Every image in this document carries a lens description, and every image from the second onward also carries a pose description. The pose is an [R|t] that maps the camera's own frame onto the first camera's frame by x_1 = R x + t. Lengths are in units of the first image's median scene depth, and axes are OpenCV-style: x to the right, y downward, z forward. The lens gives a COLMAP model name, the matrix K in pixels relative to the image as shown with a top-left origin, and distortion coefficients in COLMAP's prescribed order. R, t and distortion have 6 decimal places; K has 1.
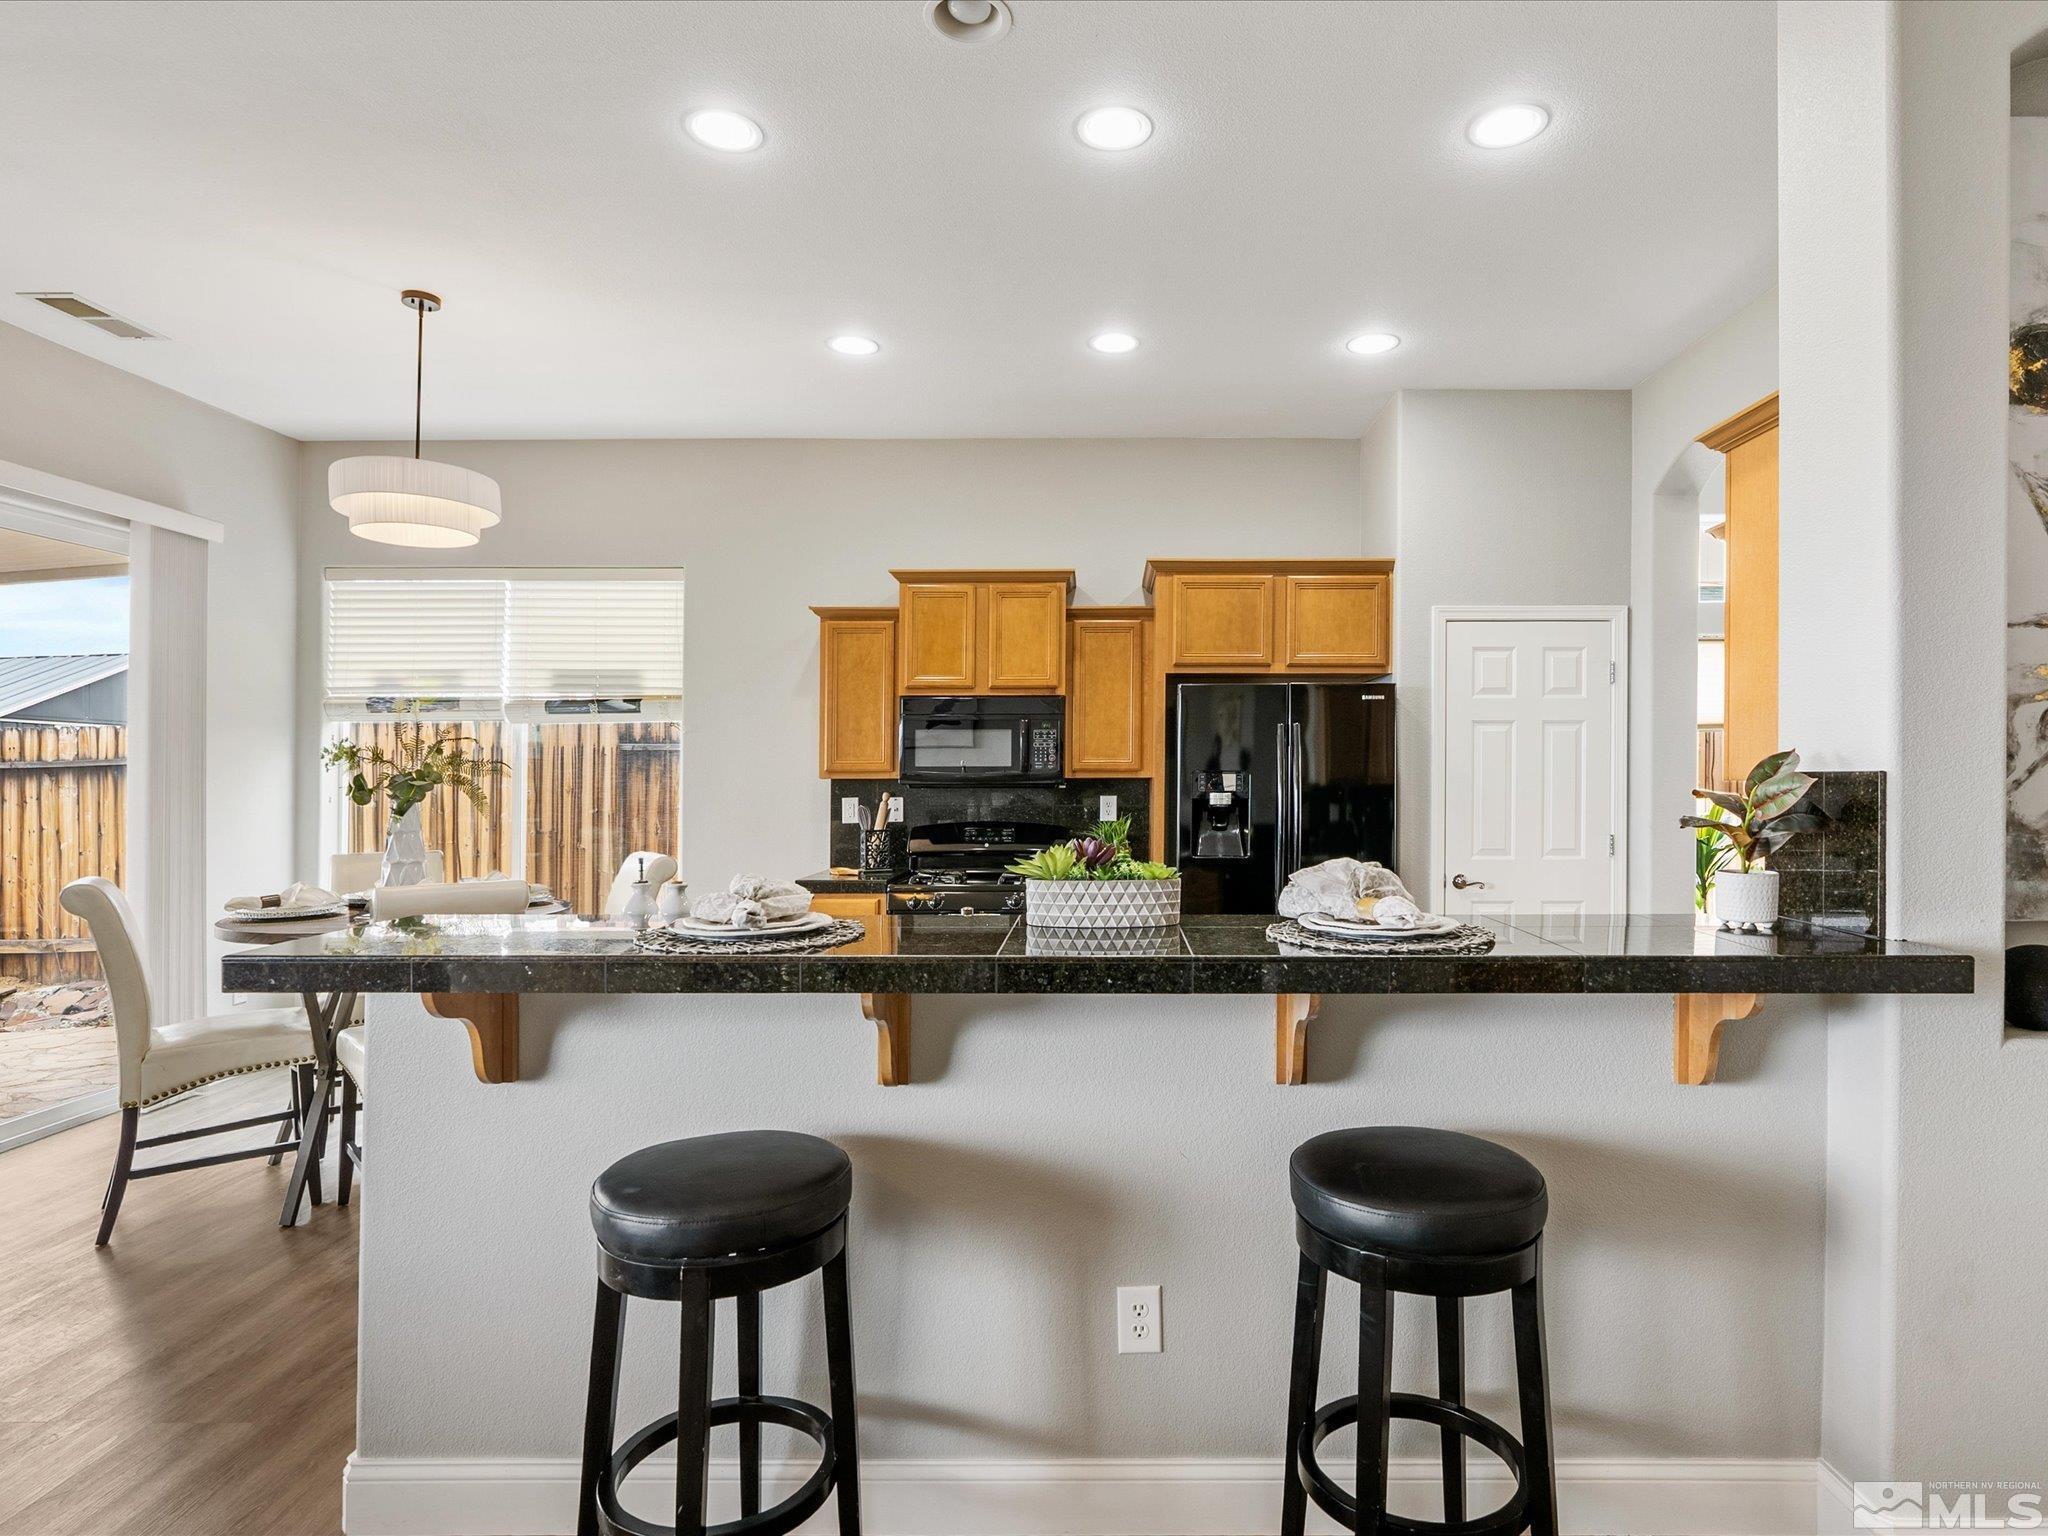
lens RADIAL K [[1052.8, 0, 1017.1], [0, 1052.8, 762.9], [0, 0, 1]] dist [-0.006256, 0.004159]
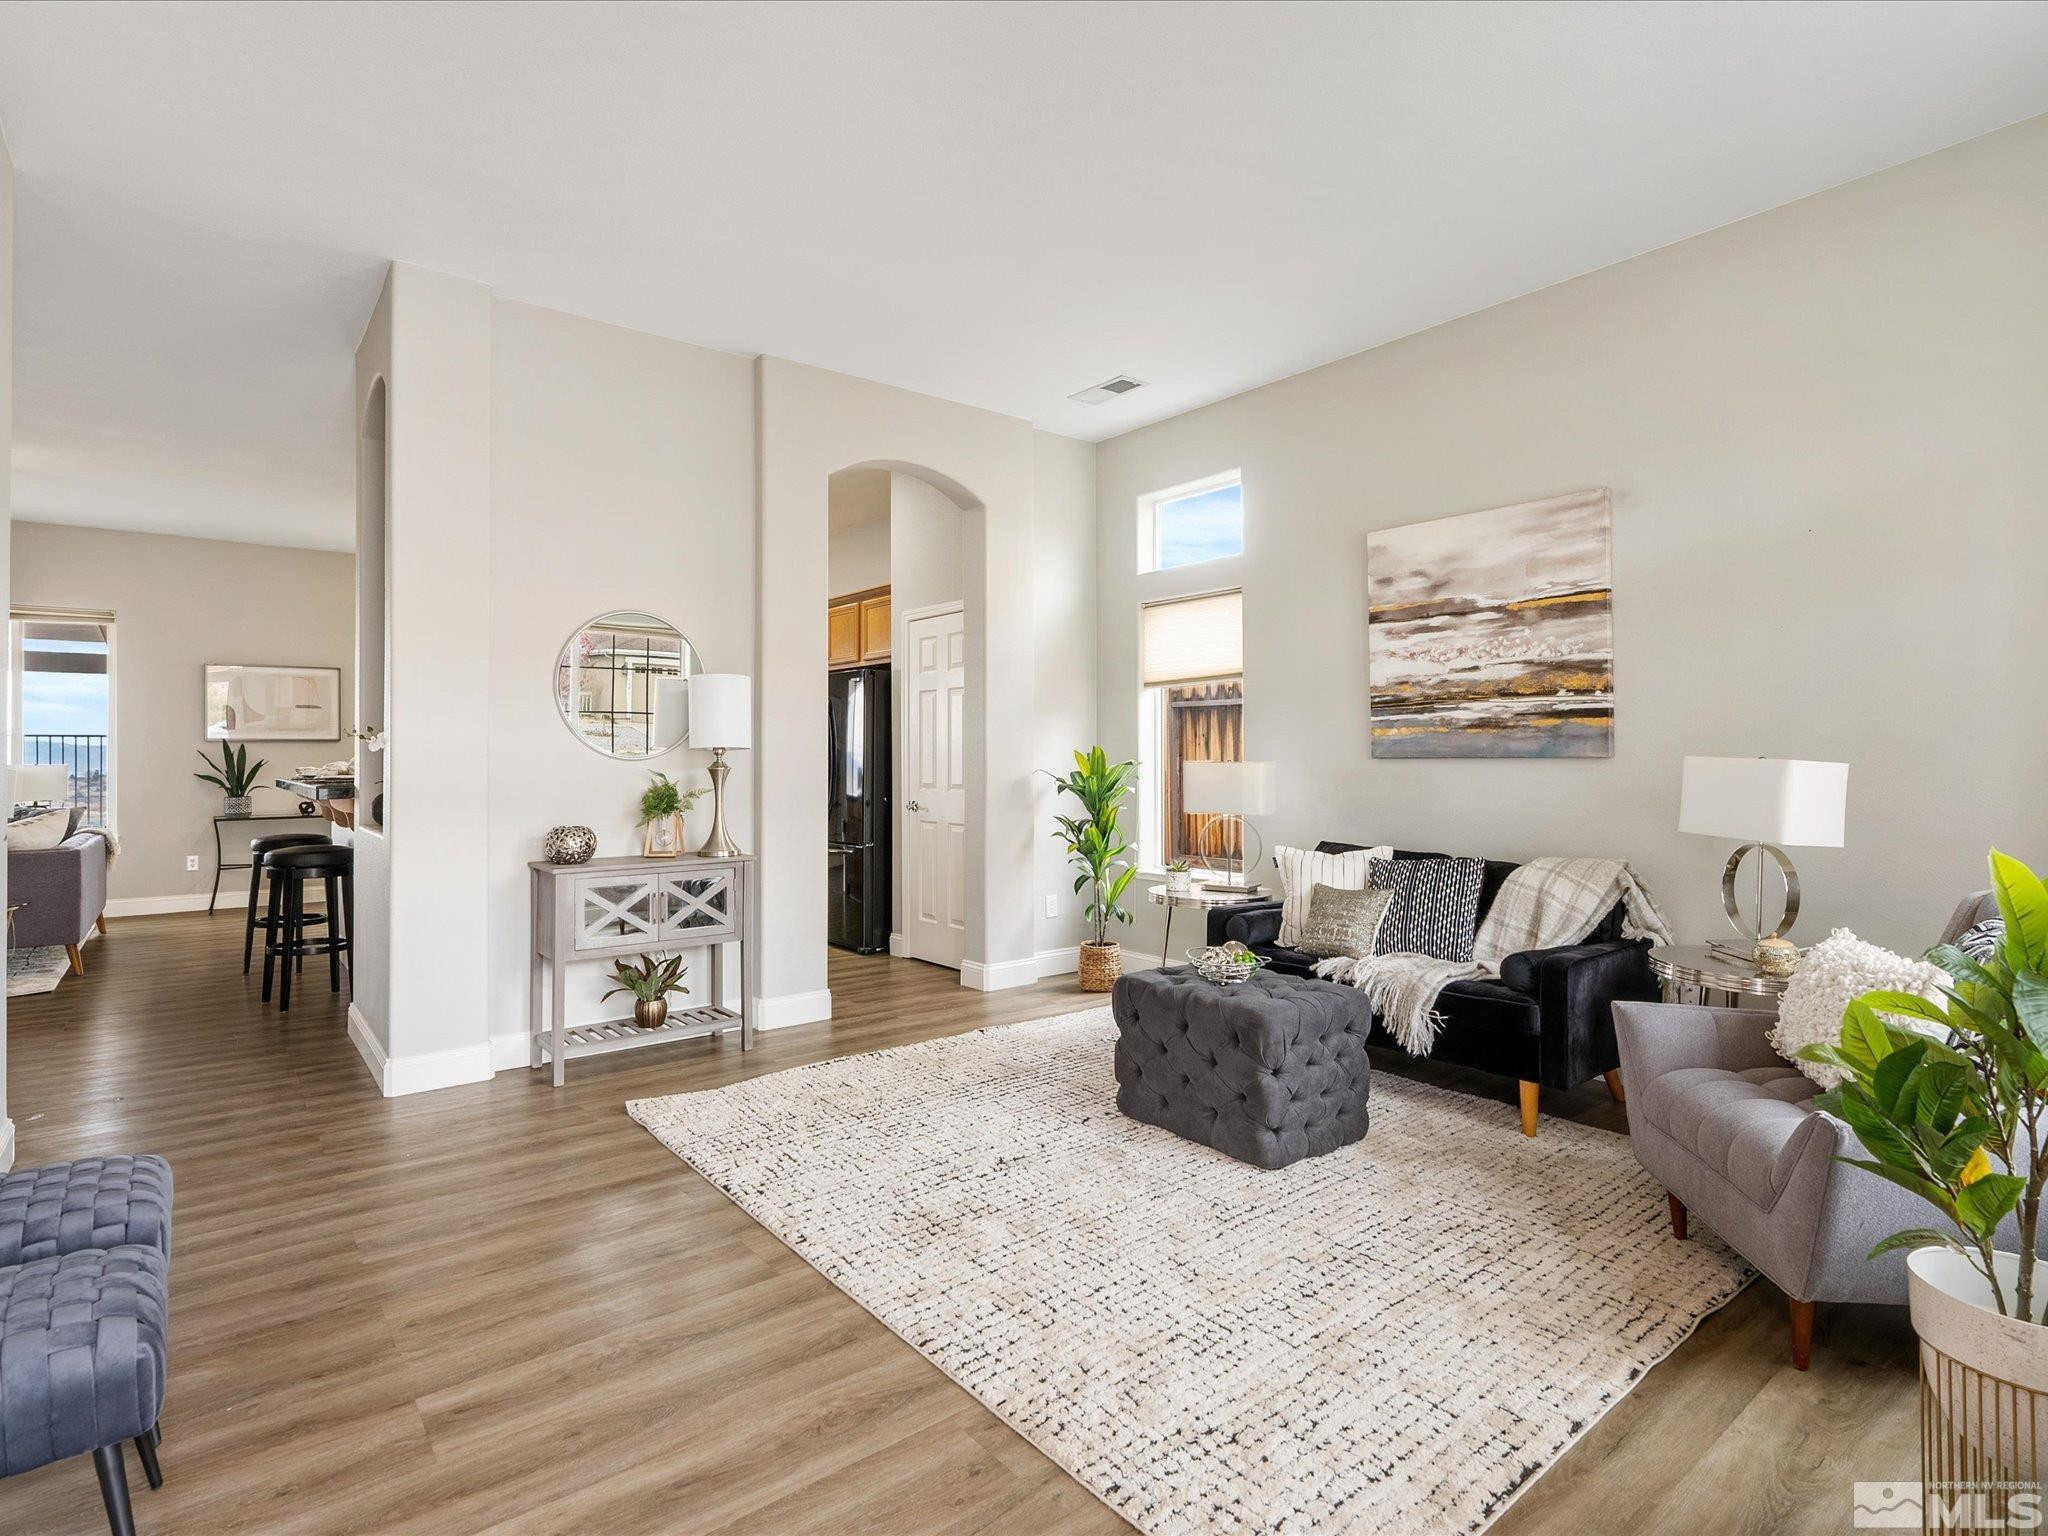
lens RADIAL K [[1052.8, 0, 1017.7], [0, 1052.8, 745.8], [0, 0, 1]] dist [-0.006256, 0.004159]
pose [[0.615425, -0.009769, -0.788135, 1.516944], [0.011389, 0.999929, -0.003501, 0.035939], [0.788113, -0.006822, 0.615493, 0.231565]]
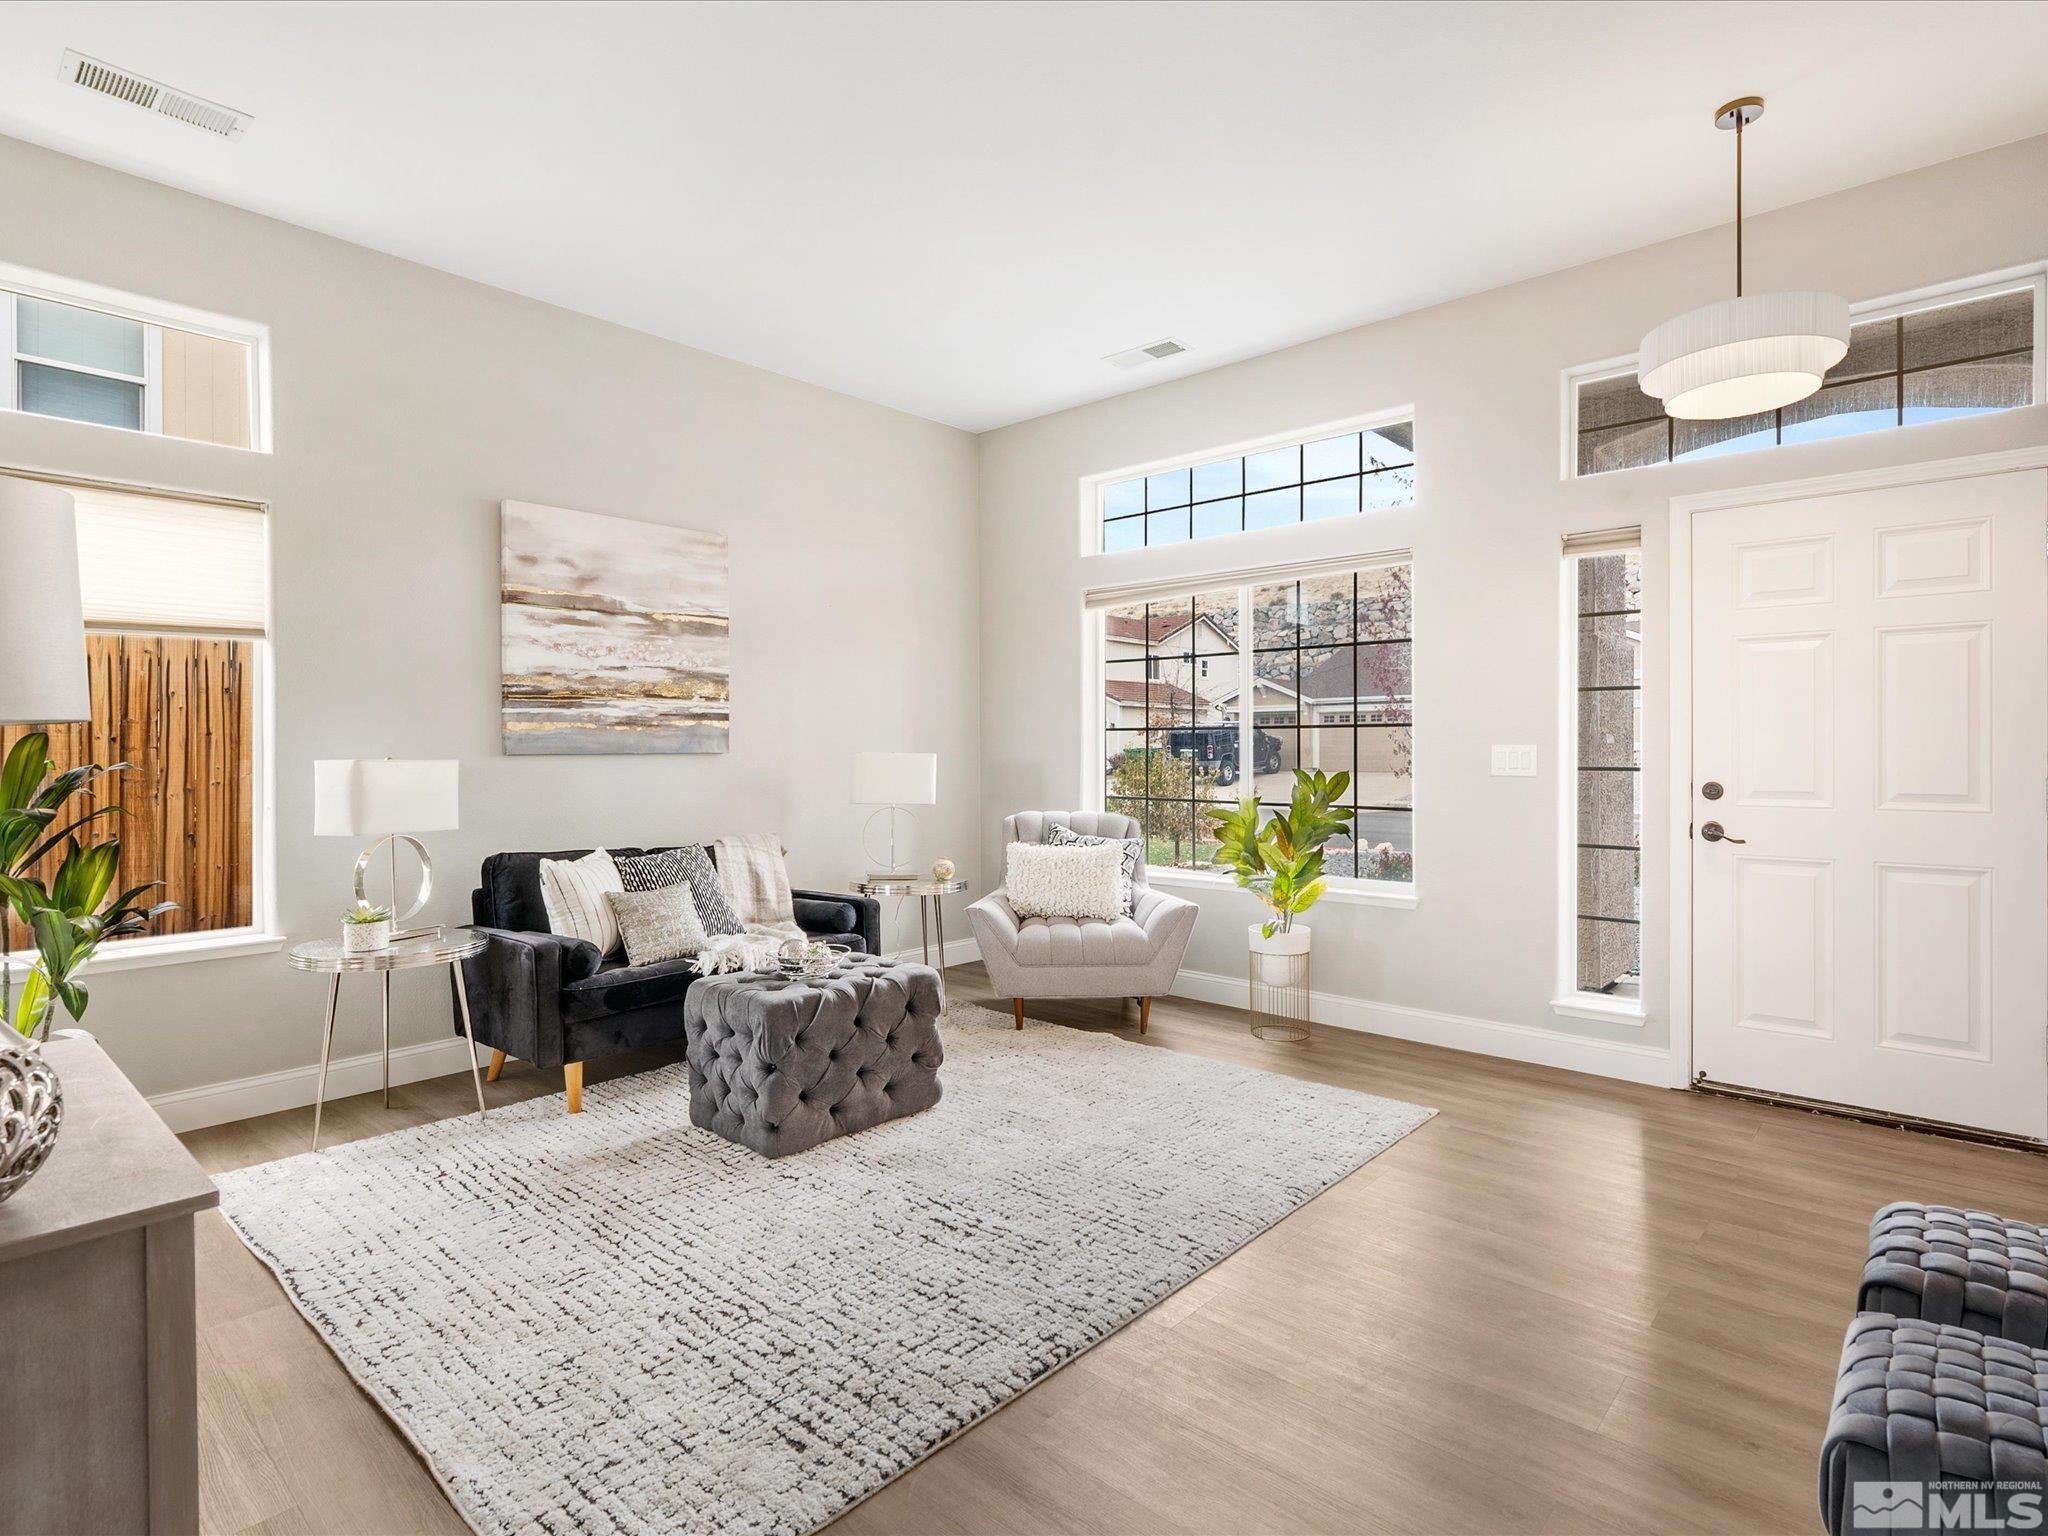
lens RADIAL K [[1052.8, 0, 1027.8], [0, 1052.8, 757.7], [0, 0, 1]] dist [-0.006256, 0.004159]
pose [[0.673959, -0.007581, 0.738730, 0.609339], [-0.006132, 0.999855, 0.015855, 0.033783], [-0.738743, -0.015216, 0.673815, 0.193558]]
